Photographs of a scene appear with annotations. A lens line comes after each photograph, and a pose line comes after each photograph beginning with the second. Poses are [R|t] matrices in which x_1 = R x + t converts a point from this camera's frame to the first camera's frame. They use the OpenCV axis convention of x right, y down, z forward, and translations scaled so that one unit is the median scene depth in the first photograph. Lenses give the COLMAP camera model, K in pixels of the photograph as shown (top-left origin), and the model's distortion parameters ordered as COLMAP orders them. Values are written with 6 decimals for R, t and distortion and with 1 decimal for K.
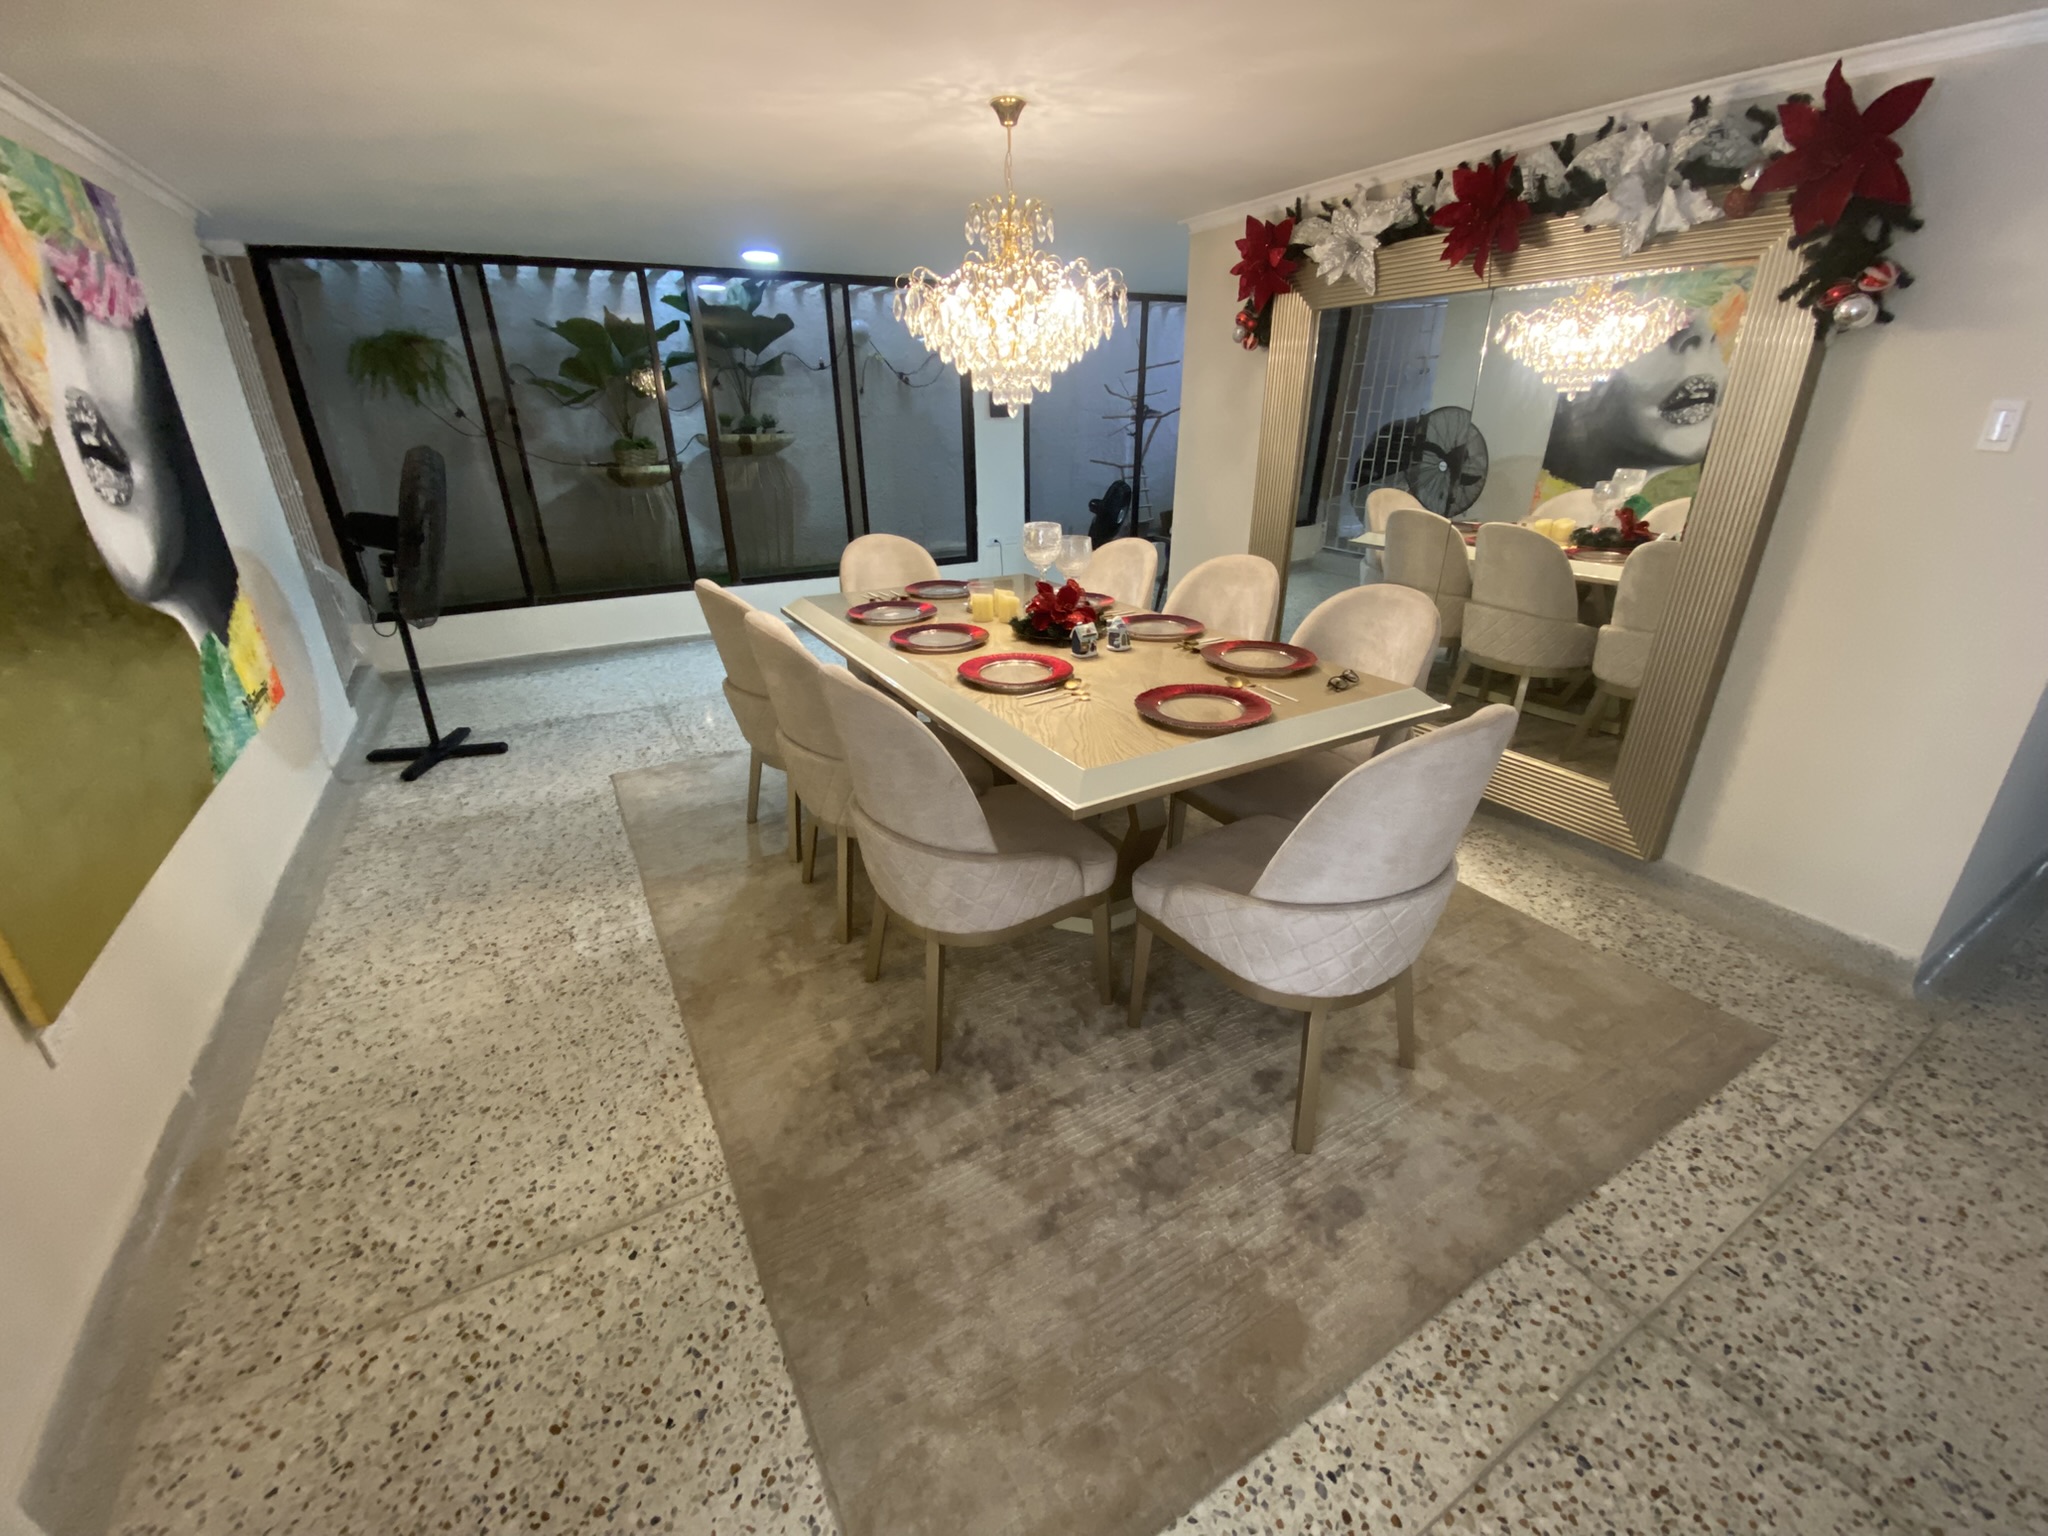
lens RADIAL K [[845.6, 0, 1027.3], [0, 845.6, 761.3], [0, 0, 1]] dist [-0.000951, -0.000148]
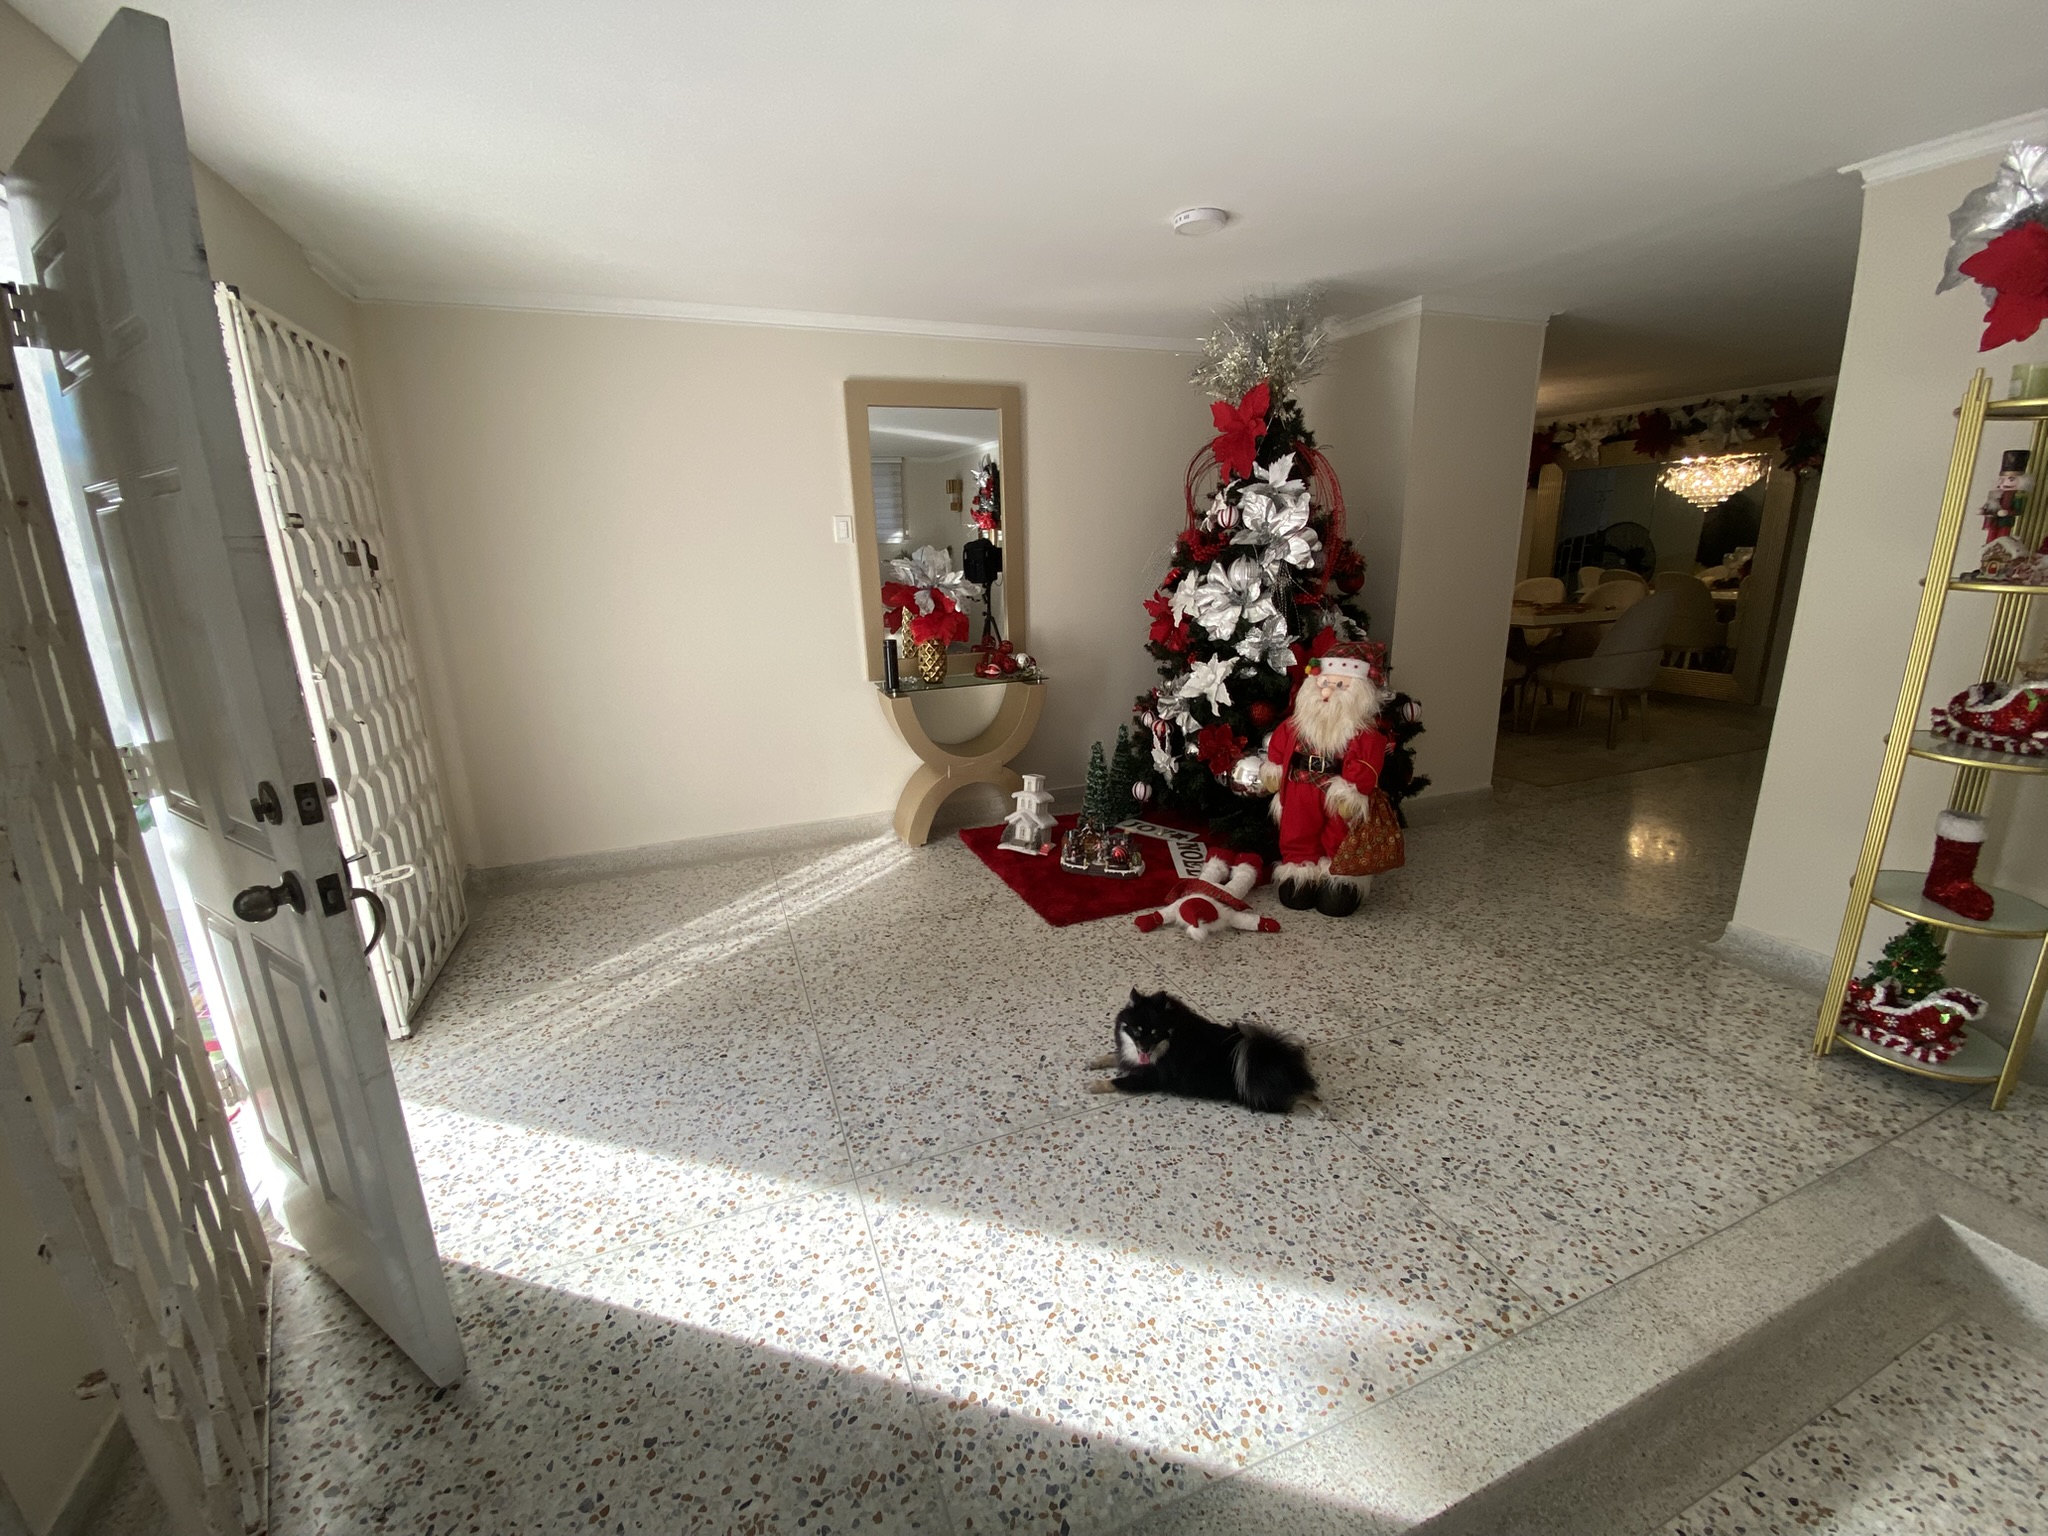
lens RADIAL K [[845.6, 0, 1025.8], [0, 845.6, 759.8], [0, 0, 1]] dist [-0.000951, -0.000148]
pose [[0.988945, 0.026312, -0.145928, -0.811431], [-0.047558, 0.988423, -0.144074, 0.665800], [0.140447, 0.149421, 0.978748, -1.396375]]
